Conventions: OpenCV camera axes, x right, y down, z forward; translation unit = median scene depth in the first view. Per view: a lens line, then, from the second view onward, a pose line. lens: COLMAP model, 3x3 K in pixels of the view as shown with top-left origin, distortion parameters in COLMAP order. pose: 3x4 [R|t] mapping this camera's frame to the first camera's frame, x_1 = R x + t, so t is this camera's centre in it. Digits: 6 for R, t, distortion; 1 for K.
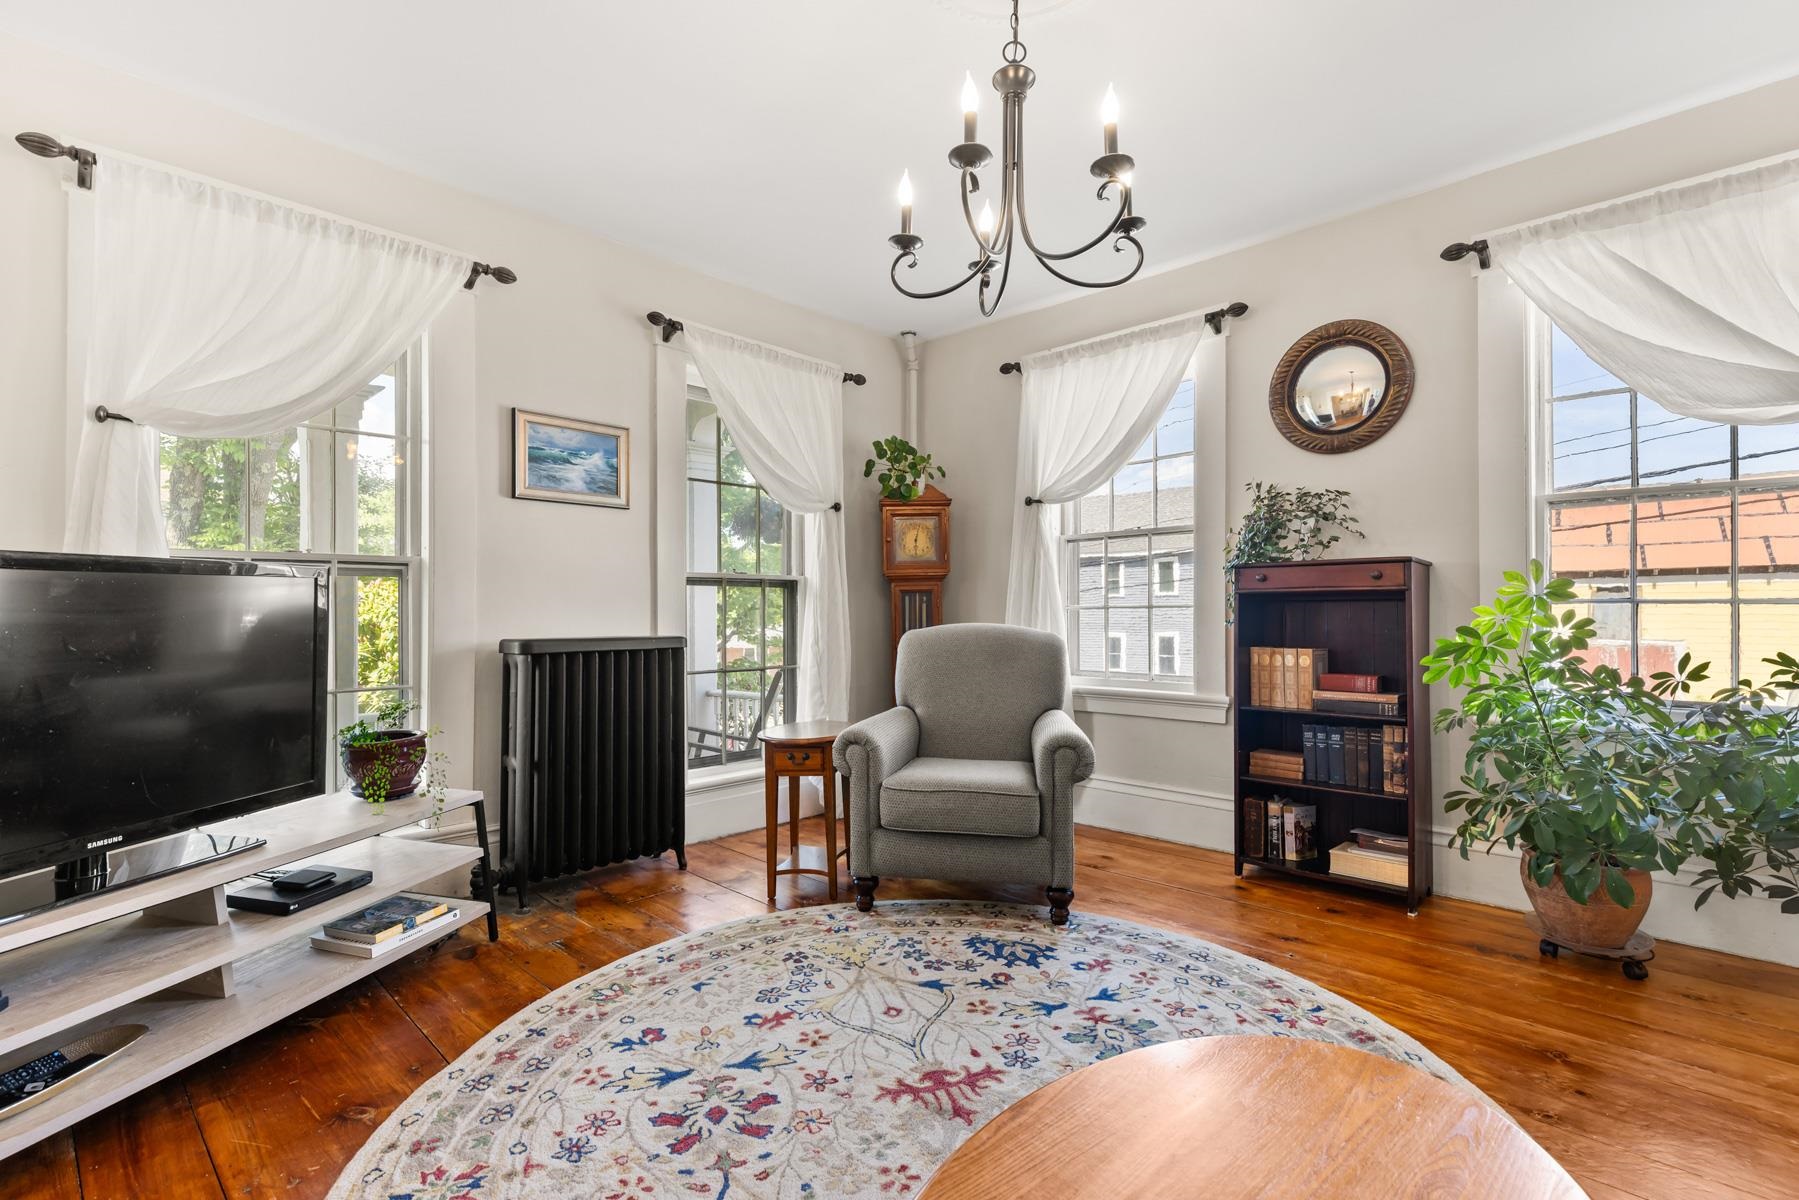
lens RADIAL K [[810.8, 0, 905.6], [0, 810.8, 605.4], [0, 0, 1]] dist [0.004390, -0.000851]
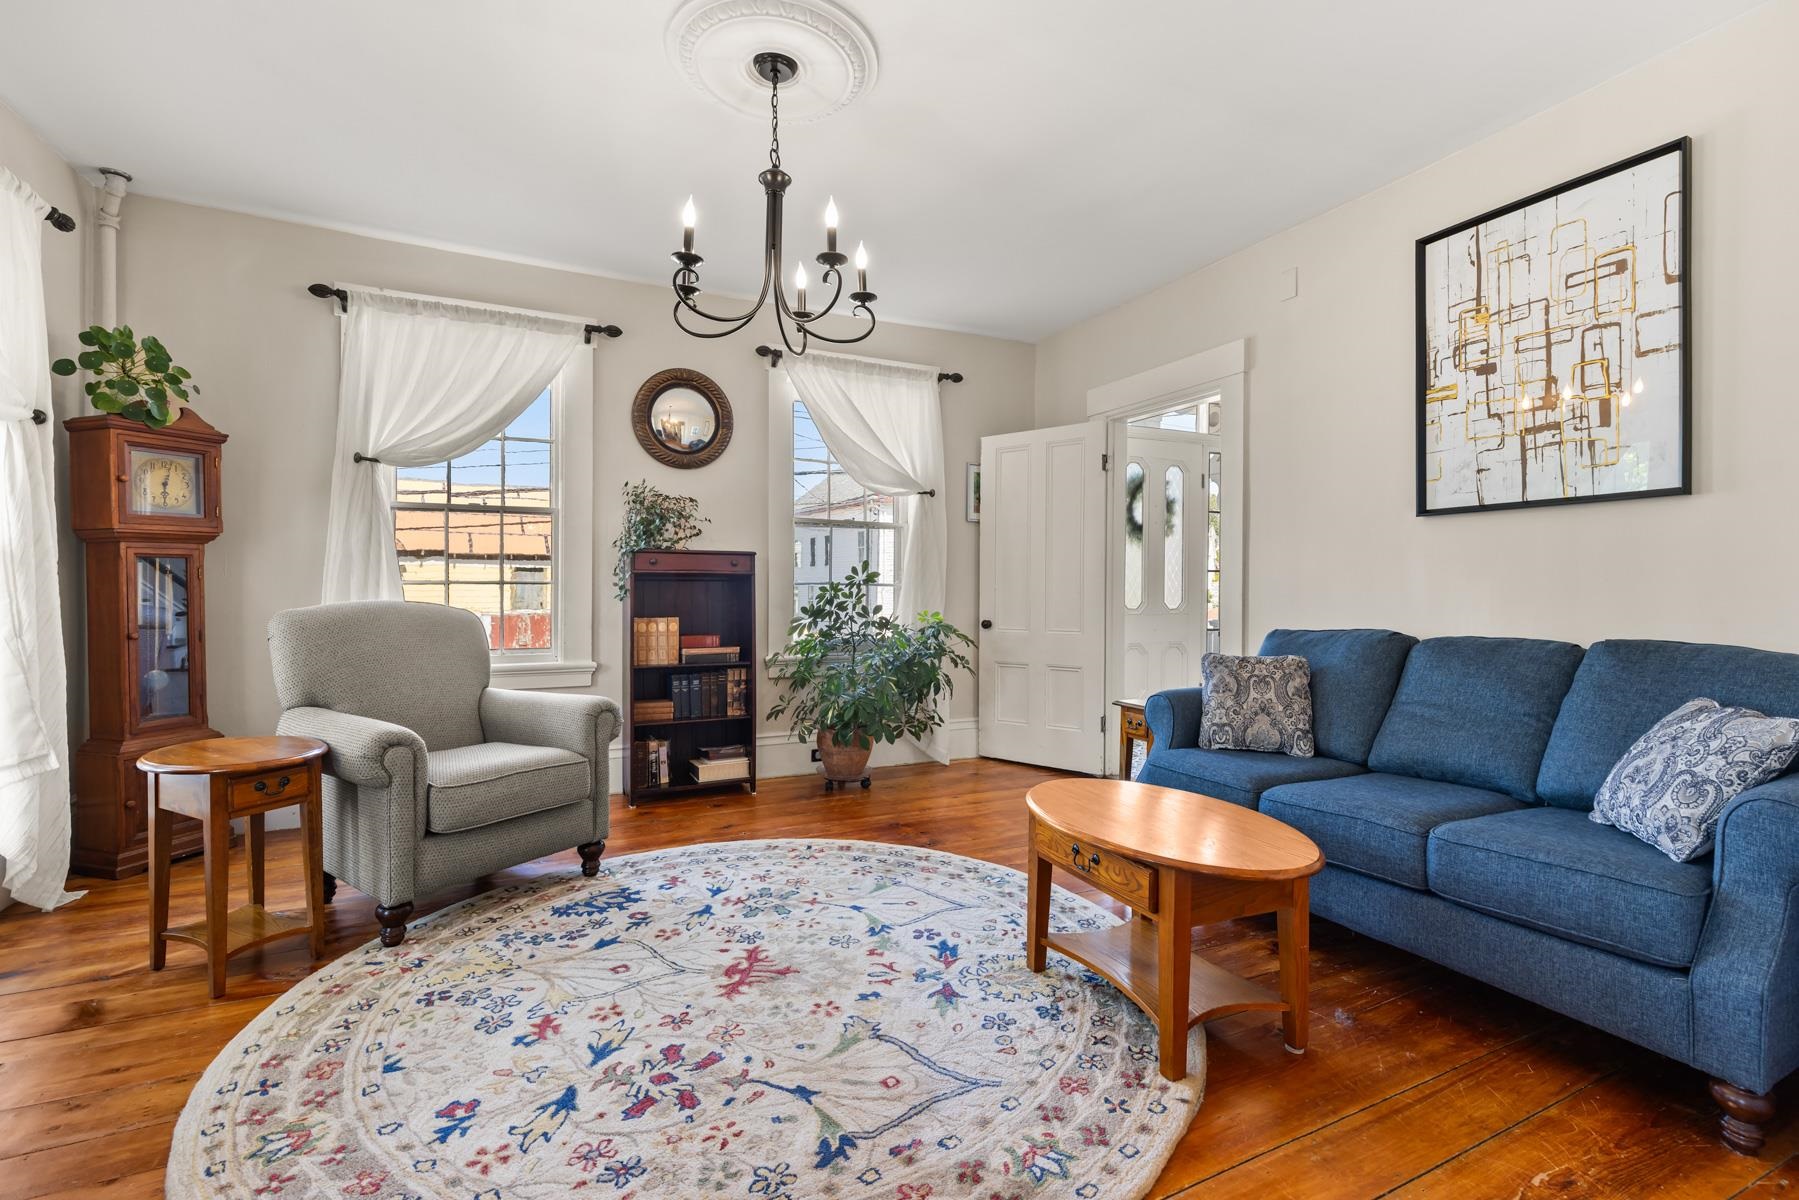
lens RADIAL K [[810.8, 0, 909.6], [0, 810.8, 592.3], [0, 0, 1]] dist [0.004390, -0.000851]
pose [[0.353374, -0.000470, 0.935482, -0.698891], [-0.012099, 0.999914, 0.005072, 0.002800], [-0.935404, -0.013111, 0.353338, 0.229985]]
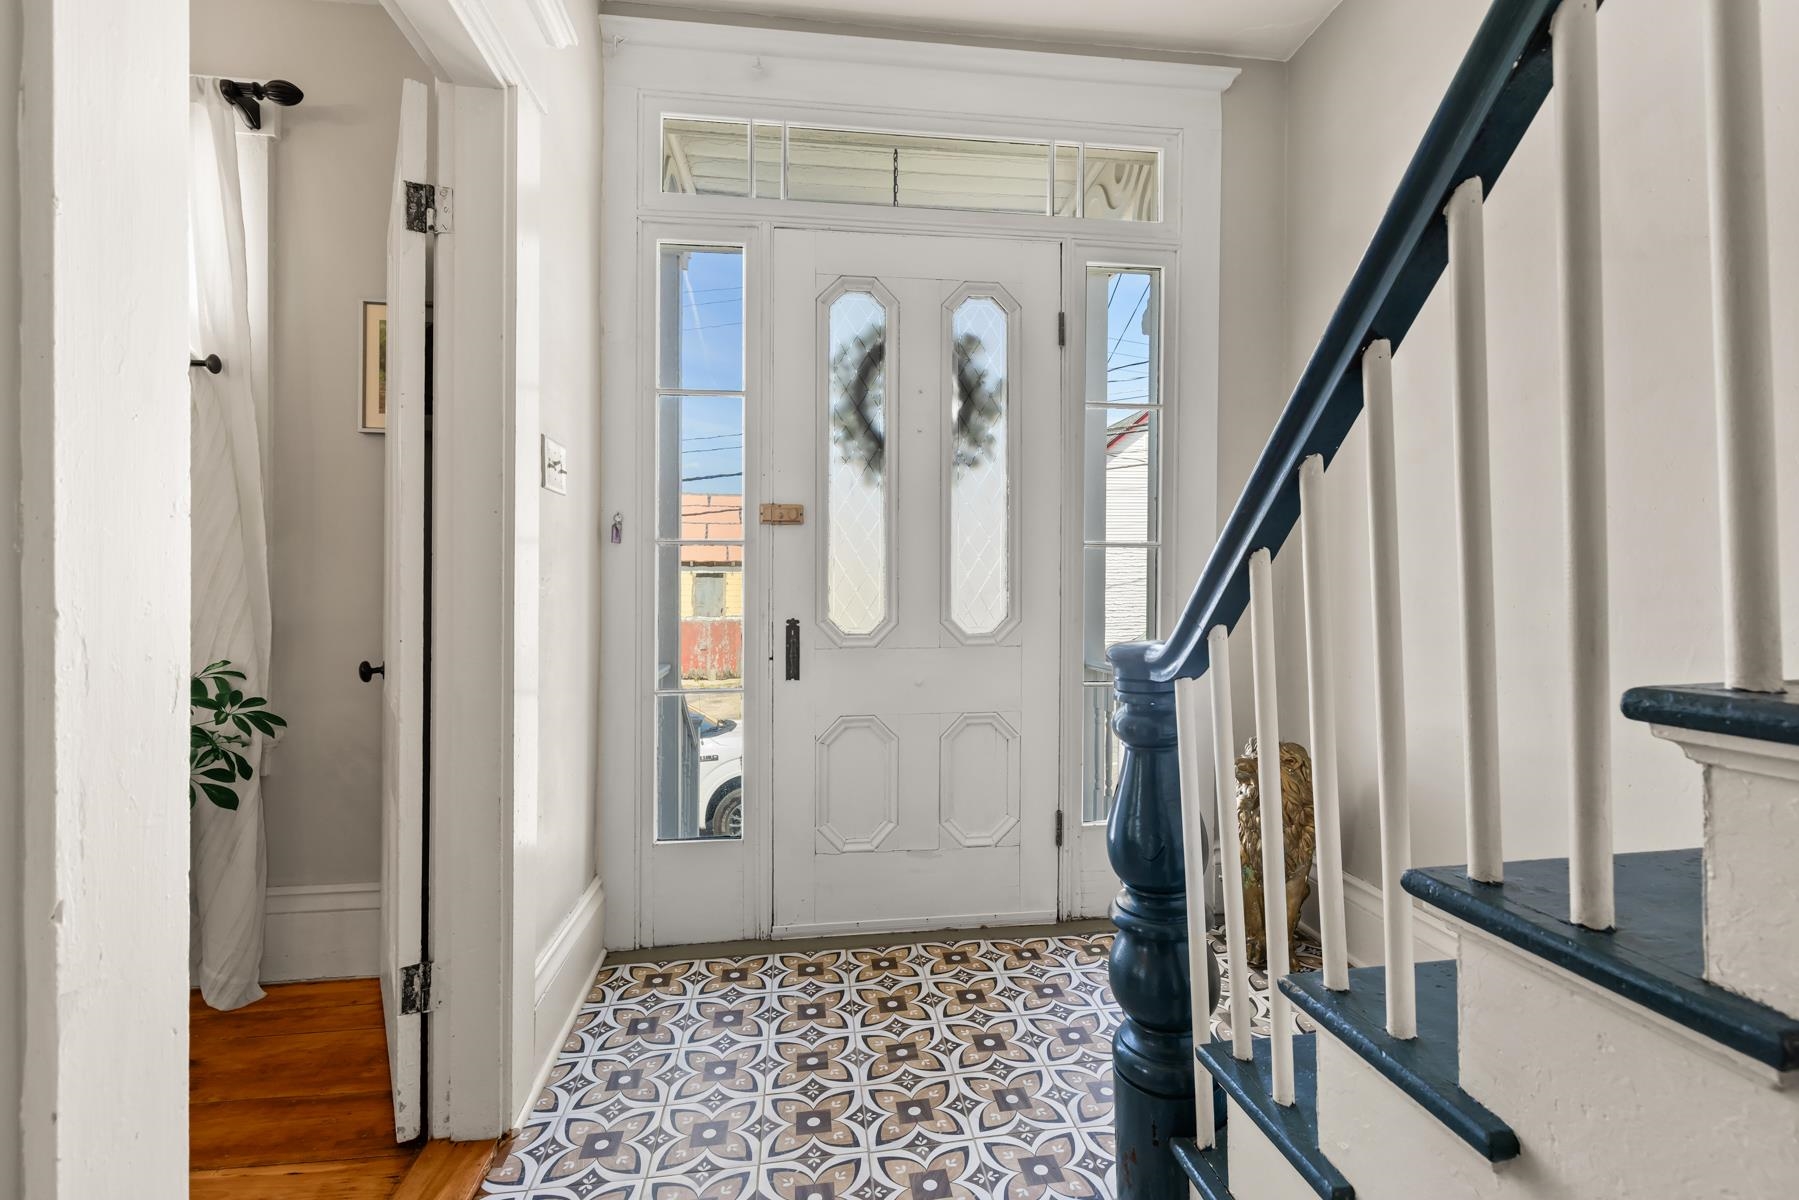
lens RADIAL K [[810.8, 0, 902.5], [0, 810.8, 589.5], [0, 0, 1]] dist [0.004390, -0.000851]
pose [[0.635963, 0.008628, 0.771672, 0.864726], [-0.010417, 0.999942, -0.002595, 0.002403], [-0.771650, -0.006388, 0.636016, -0.191845]]
